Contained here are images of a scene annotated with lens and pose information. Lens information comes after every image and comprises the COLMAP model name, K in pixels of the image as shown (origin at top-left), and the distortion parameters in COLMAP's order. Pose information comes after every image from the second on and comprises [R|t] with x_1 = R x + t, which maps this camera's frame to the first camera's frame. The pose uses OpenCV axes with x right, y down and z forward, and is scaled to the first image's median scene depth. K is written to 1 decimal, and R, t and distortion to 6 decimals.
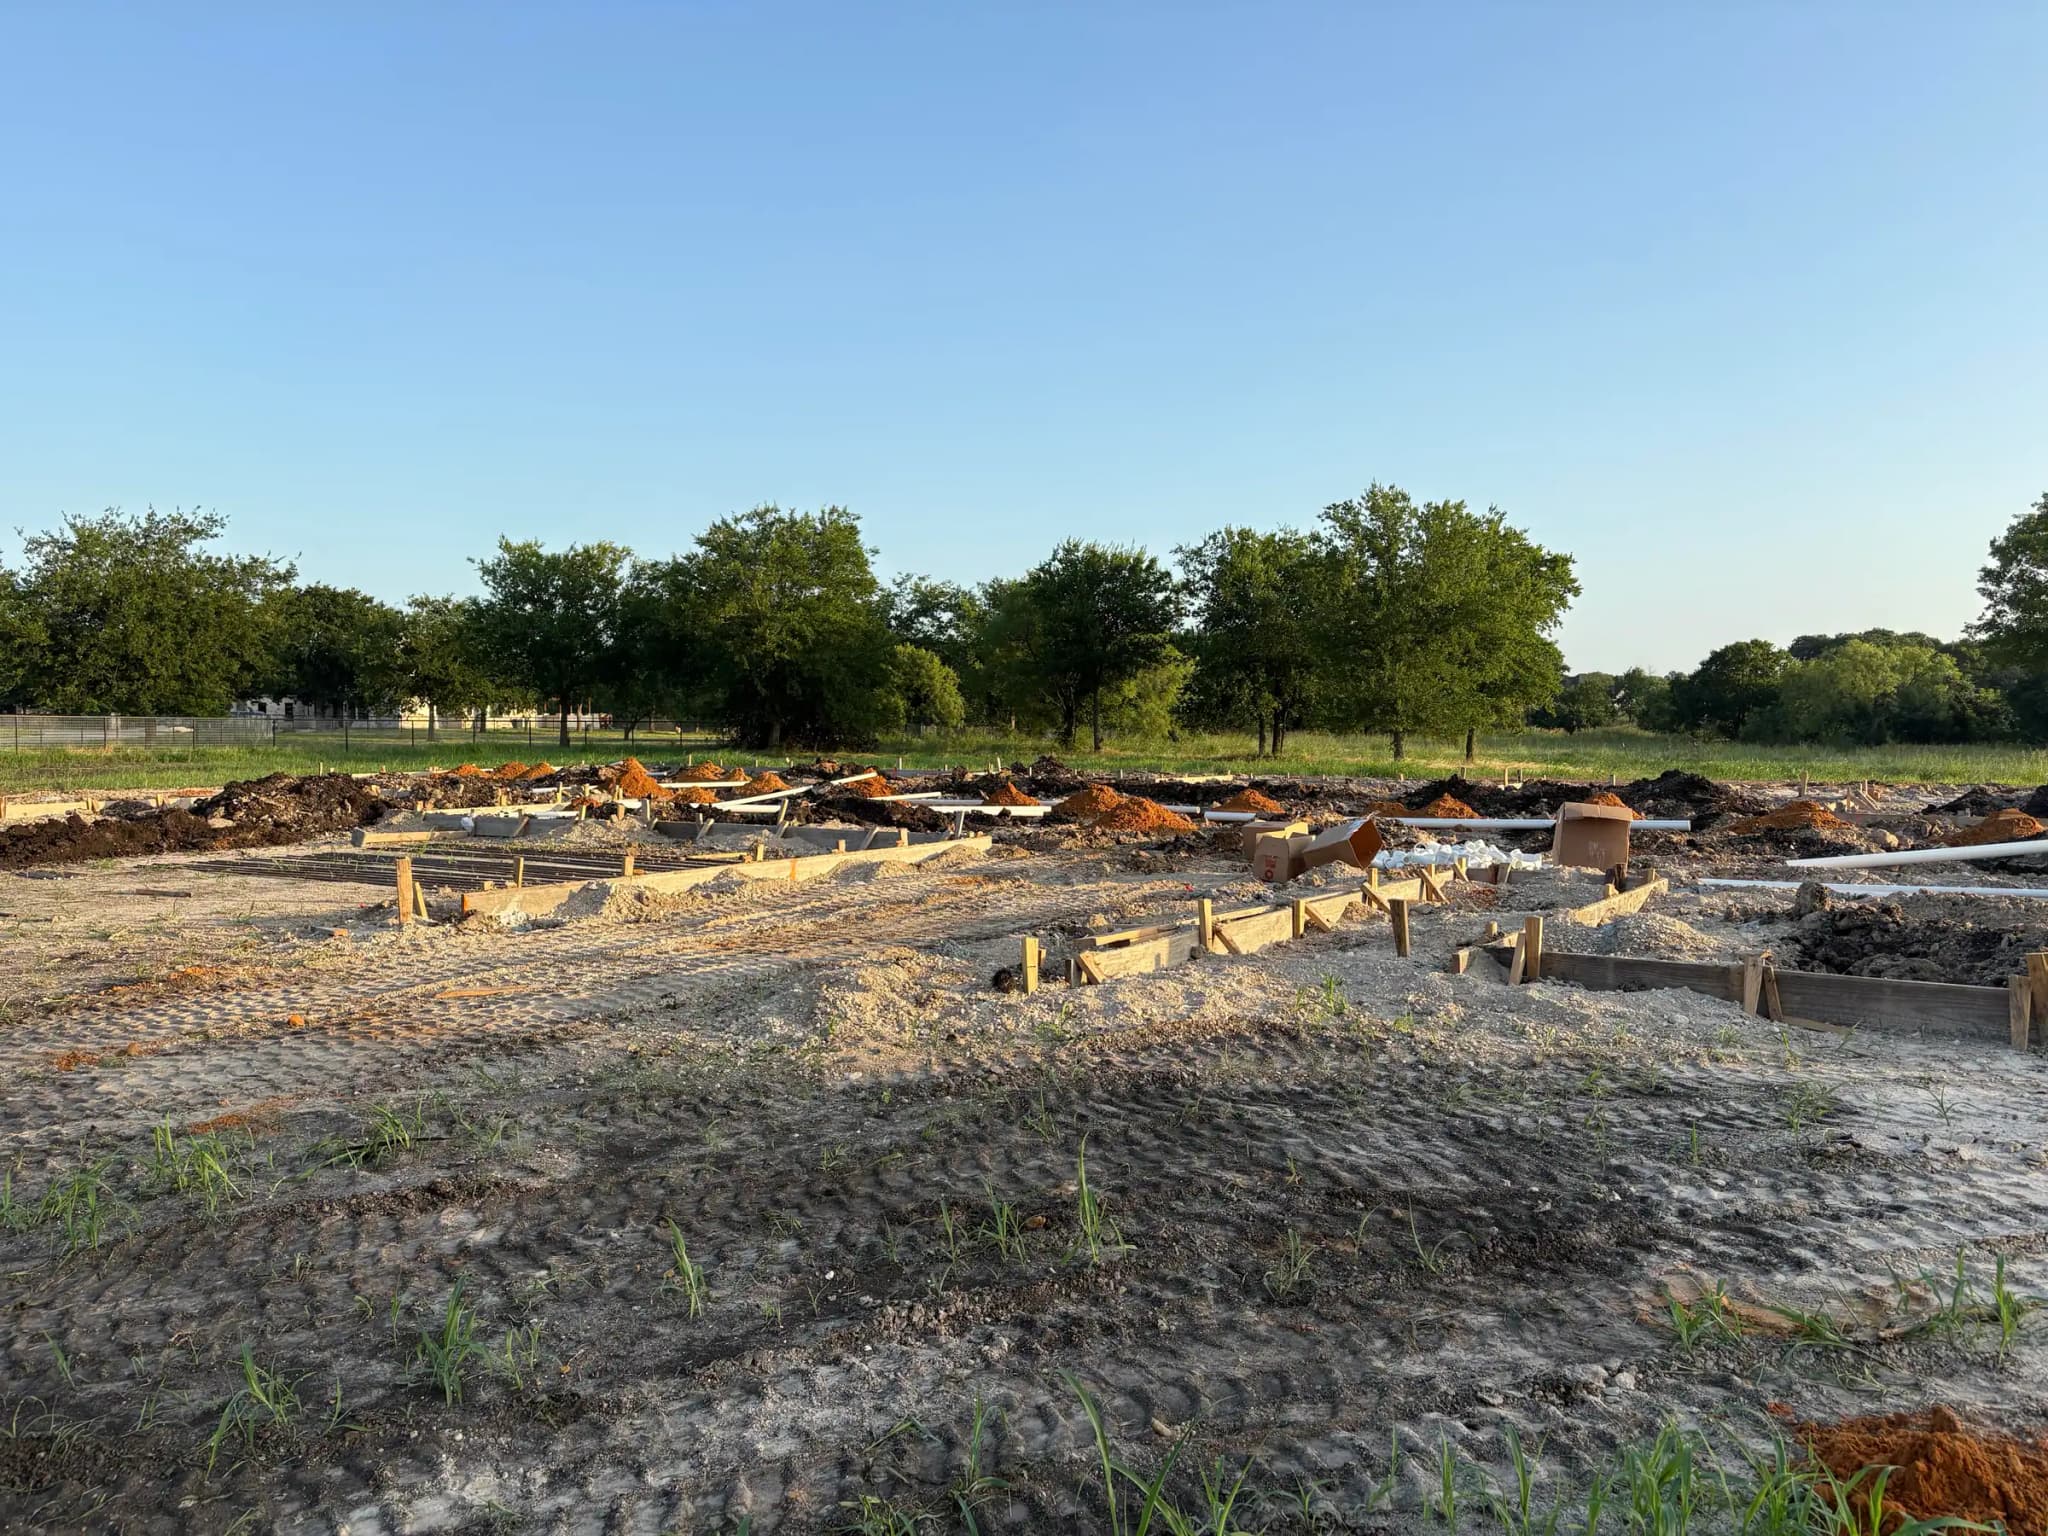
lens RADIAL K [[1529.6, 0, 1019.8], [0, 1529.6, 747.6], [0, 0, 1]] dist [0.051348, -0.059307]
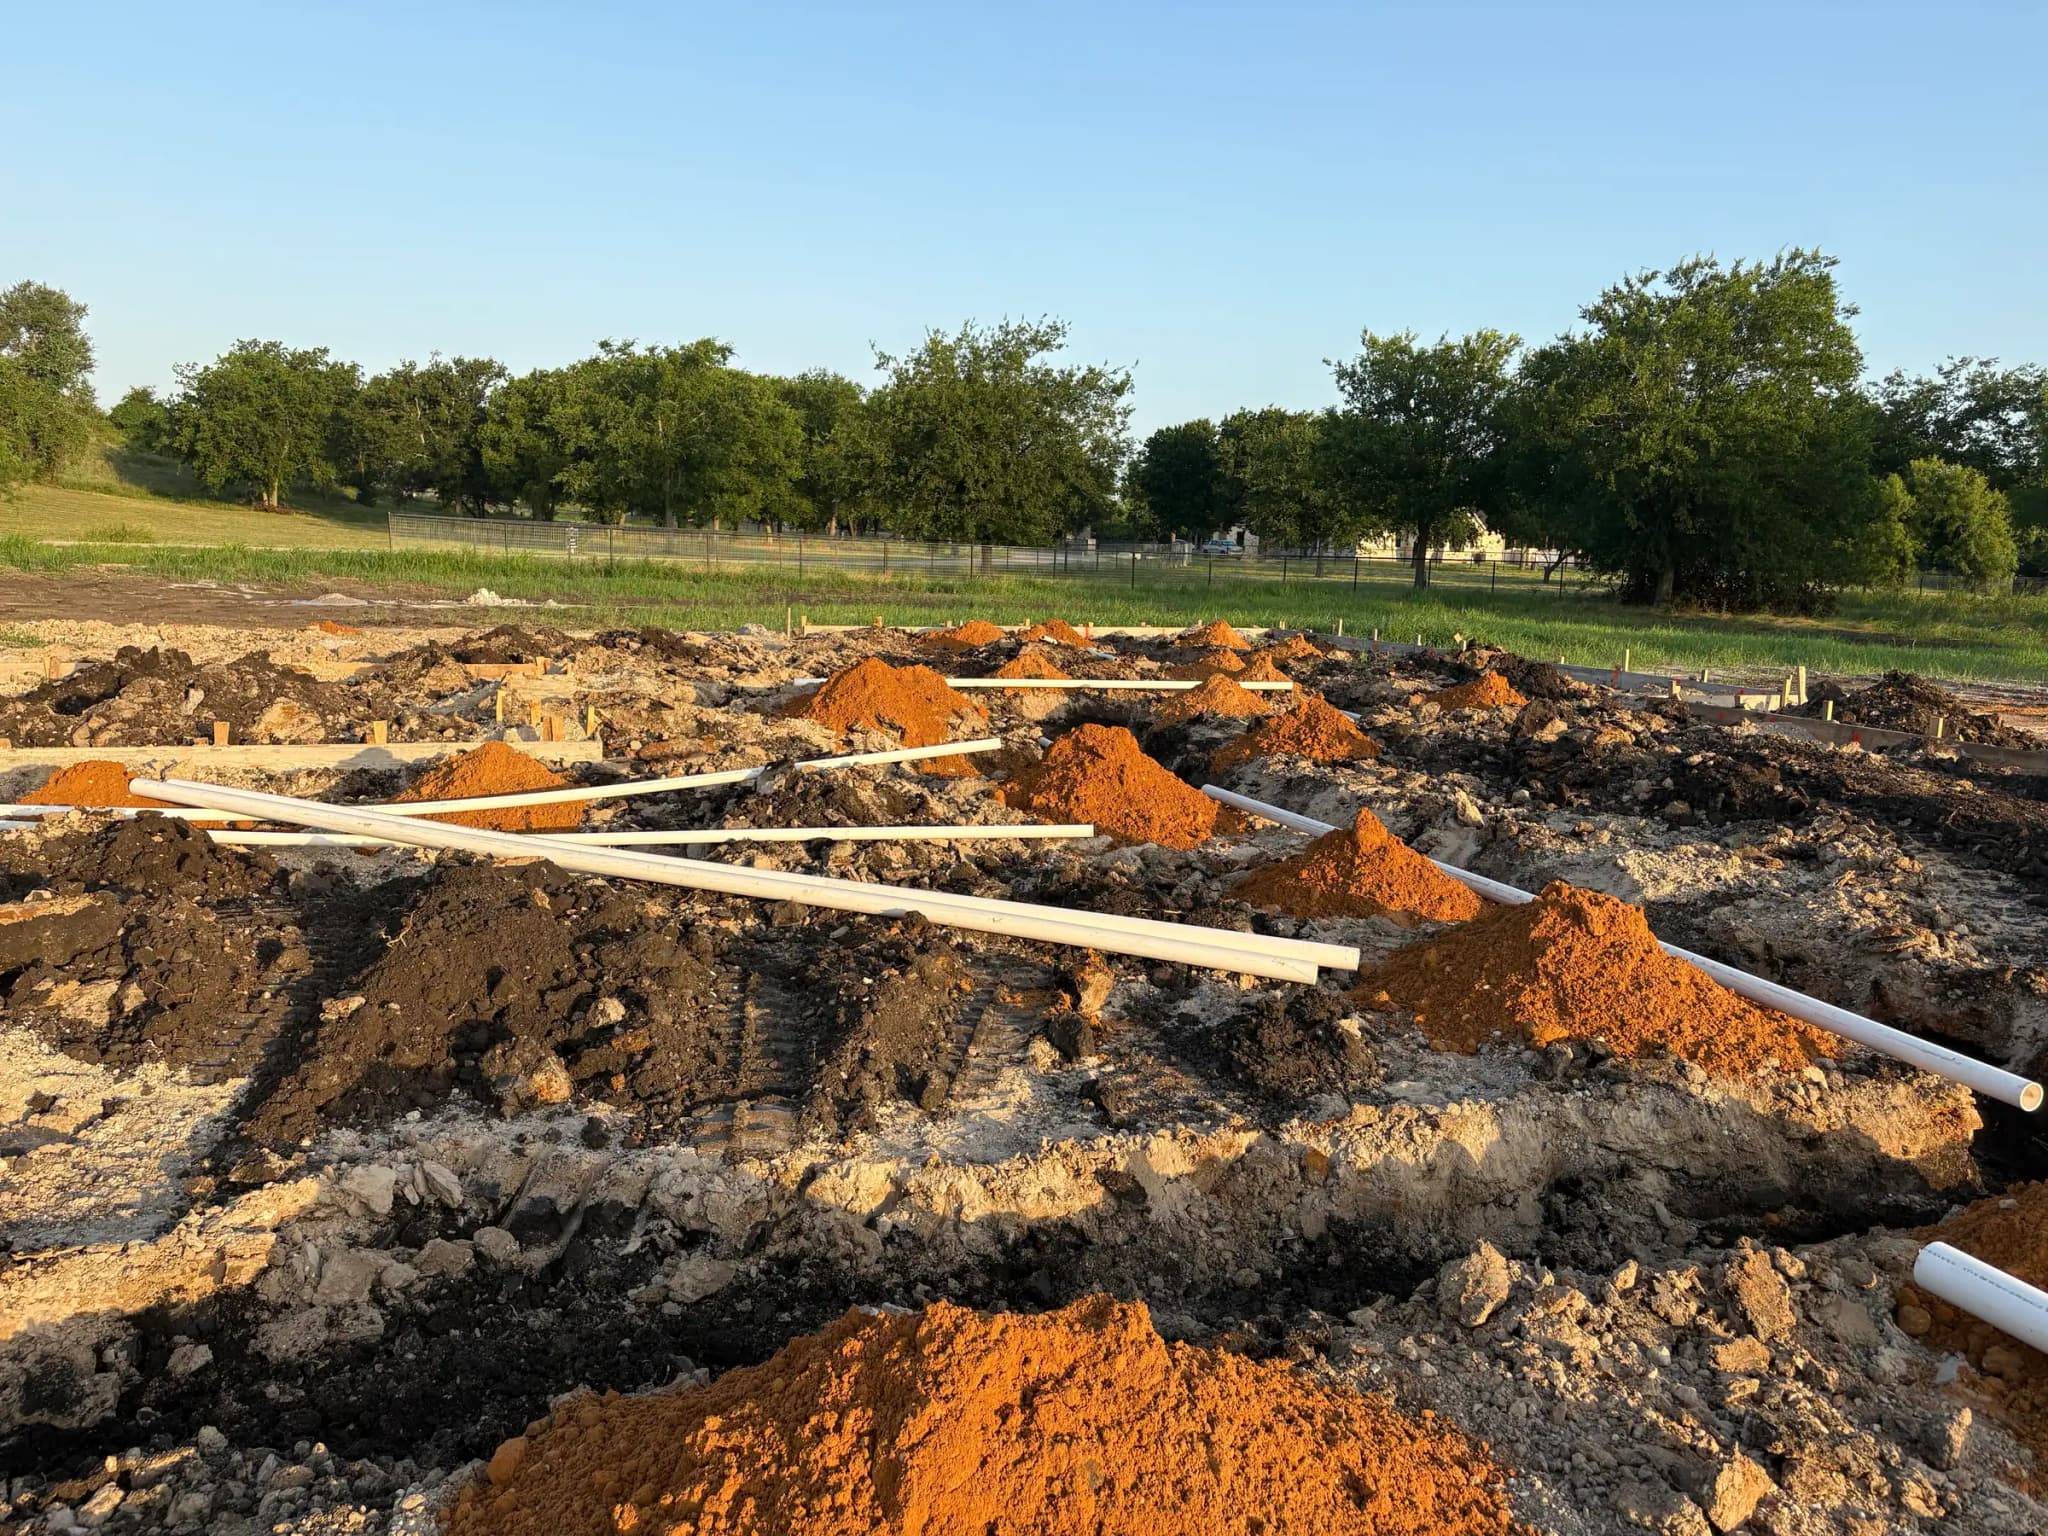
lens RADIAL K [[1529.6, 0, 1033.5], [0, 1529.6, 773.1], [0, 0, 1]] dist [0.051348, -0.059307]
pose [[0.795479, 0.111699, -0.595598, 0.041832], [-0.037441, 0.990047, 0.135668, -0.007292], [0.604824, -0.085622, 0.791743, 0.224258]]
